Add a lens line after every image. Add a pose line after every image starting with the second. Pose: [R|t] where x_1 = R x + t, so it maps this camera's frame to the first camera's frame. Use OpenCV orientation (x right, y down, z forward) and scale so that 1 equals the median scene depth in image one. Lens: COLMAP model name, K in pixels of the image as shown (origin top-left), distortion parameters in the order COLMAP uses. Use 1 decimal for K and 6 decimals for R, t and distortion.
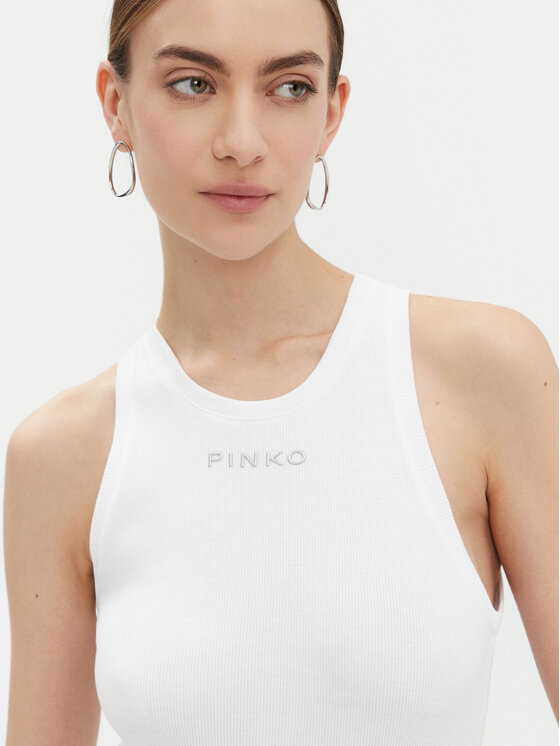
lens RADIAL K [[1732.7, 0, 280.0], [0, 1732.7, 373.0], [0, 0, 1]] dist [0.059914, 0.241452]
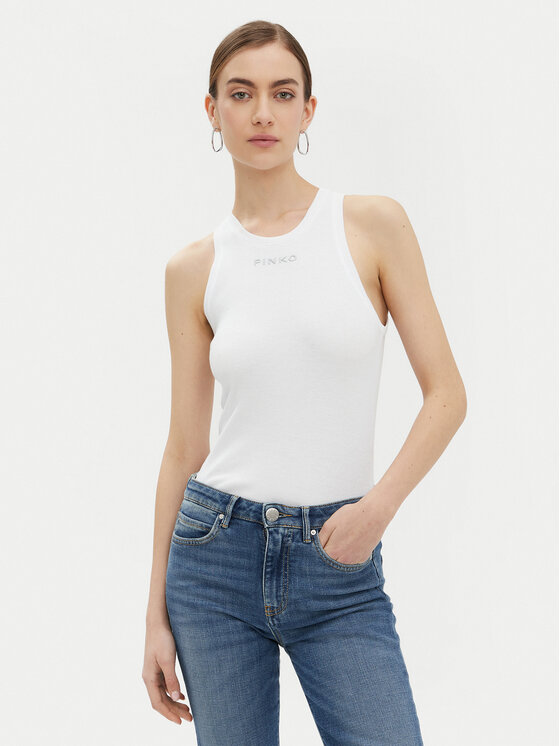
lens RADIAL K [[1333.2, 0, 280.0], [0, 1333.2, 373.0], [0, 0, 1]] dist [-0.229334, -0.085174]
pose [[0.997704, -0.015473, -0.065934, 0.104166], [0.012811, 0.999093, -0.040617, 0.265574], [0.066502, 0.039679, 0.996997, -0.719079]]
